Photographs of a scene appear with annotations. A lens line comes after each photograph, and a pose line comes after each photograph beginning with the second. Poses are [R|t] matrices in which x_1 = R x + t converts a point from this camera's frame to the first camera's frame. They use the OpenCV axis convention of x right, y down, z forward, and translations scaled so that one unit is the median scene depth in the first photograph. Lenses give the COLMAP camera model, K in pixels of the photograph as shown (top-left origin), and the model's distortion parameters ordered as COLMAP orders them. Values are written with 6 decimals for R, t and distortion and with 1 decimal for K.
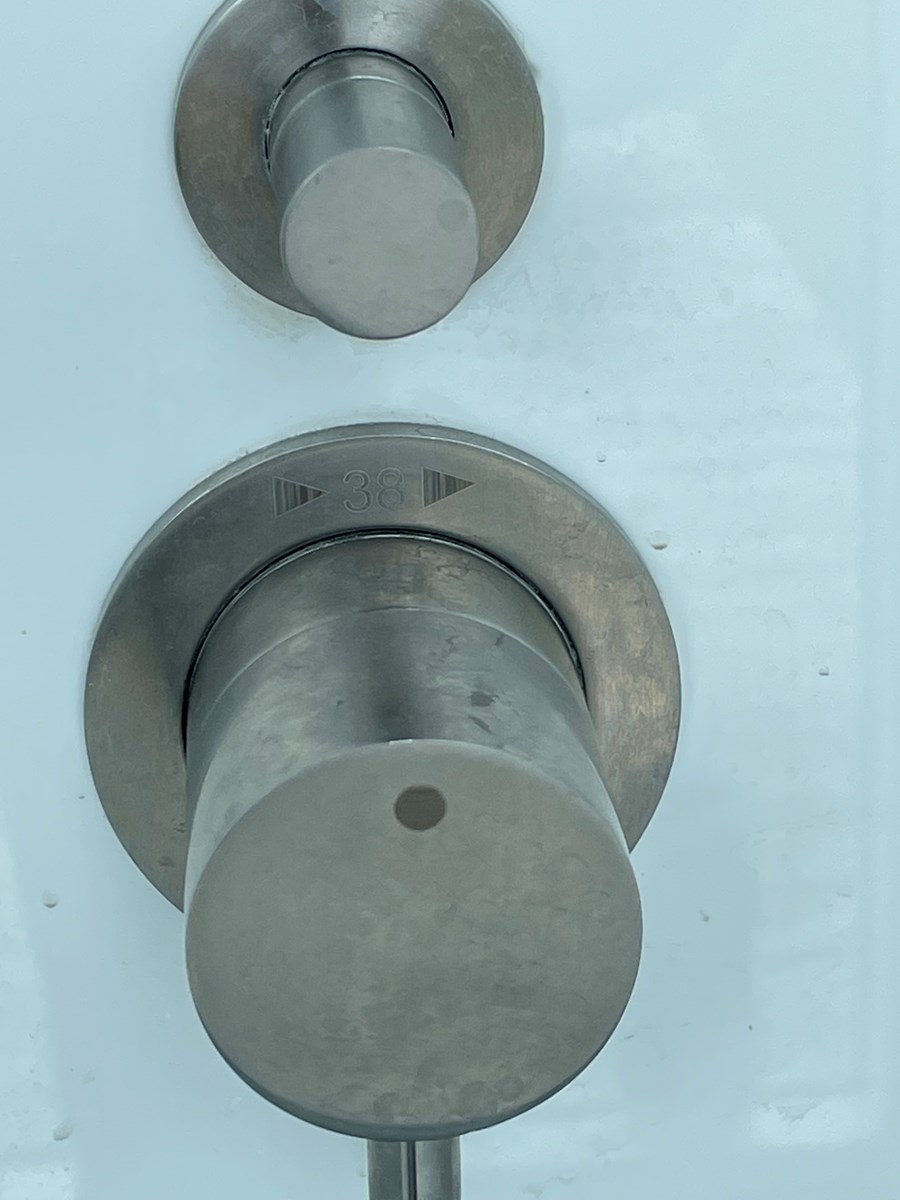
lens RADIAL K [[2920.7, 0, 448.8], [0, 2920.7, 599.9], [0, 0, 1]] dist [-0.019048, 0.000000]
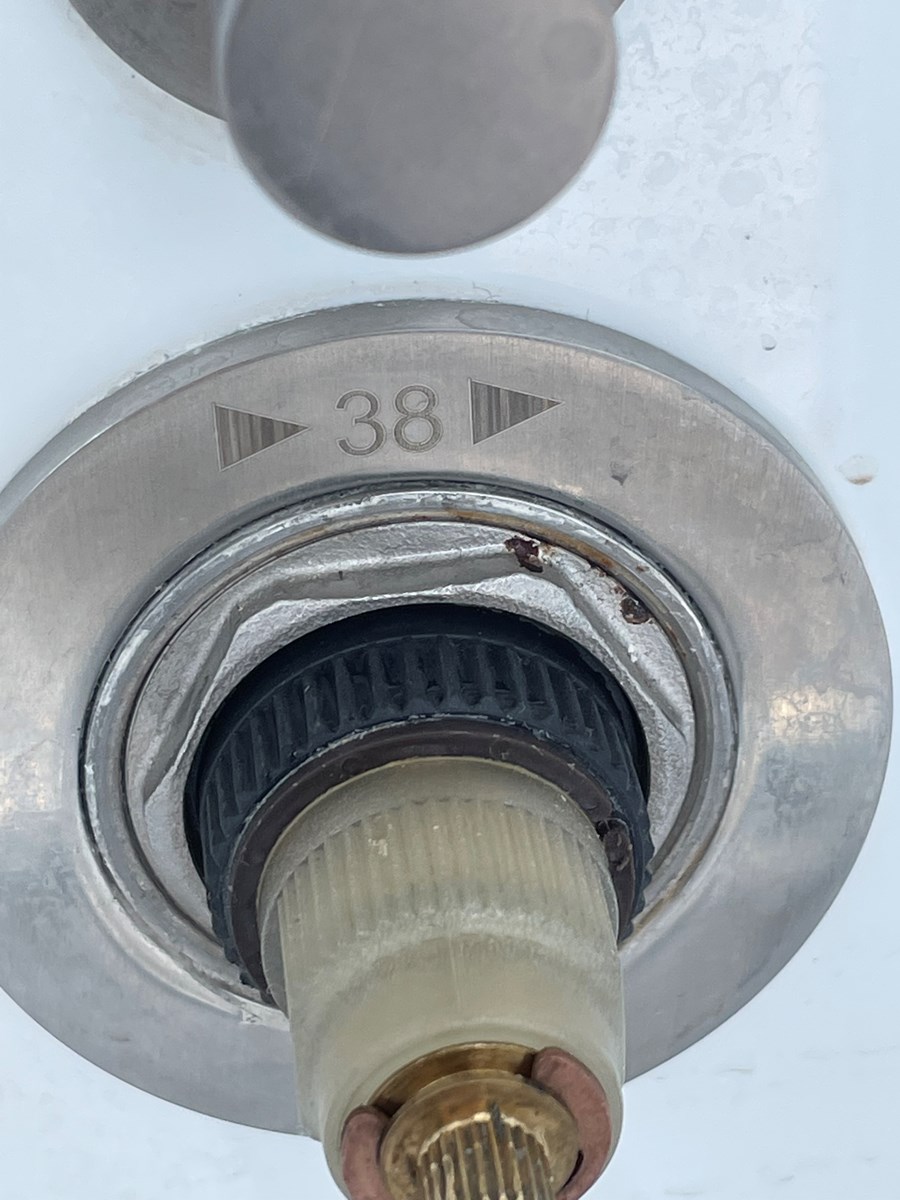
lens RADIAL K [[2847.1, 0, 451.4], [0, 2847.1, 600.5], [0, 0, 1]] dist [0.074263, 0.000000]
pose [[0.999529, -0.025804, 0.016632, -0.022966], [0.022617, 0.985279, 0.169453, -0.097132], [-0.020760, -0.168997, 0.985398, 0.426949]]
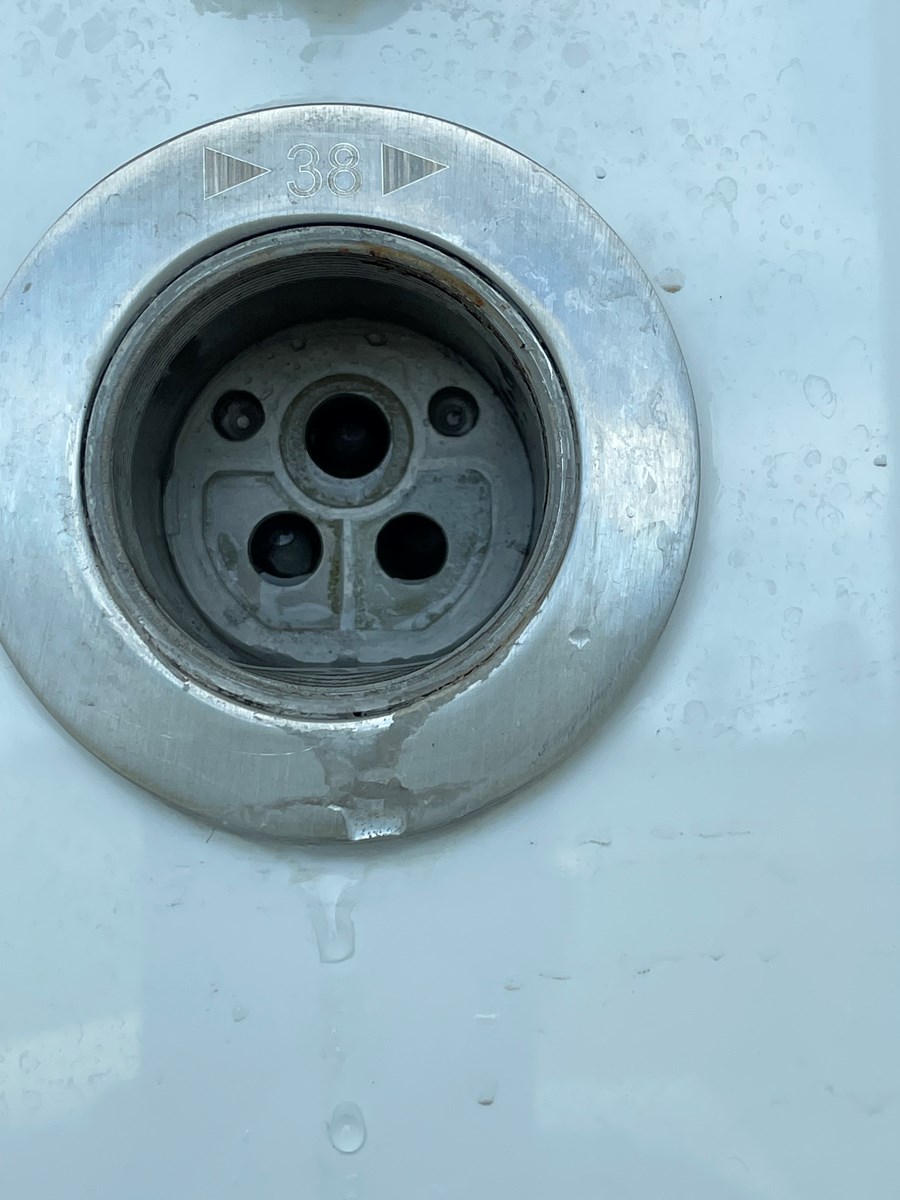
lens RADIAL K [[1999.0, 0, 451.8], [0, 1999.0, 599.7], [0, 0, 1]] dist [0.052979, 0.000000]
pose [[0.996641, 0.010383, -0.081235, 0.058189], [-0.043182, 0.909466, -0.413531, 0.306806], [0.069586, 0.415650, 0.906859, 0.526132]]
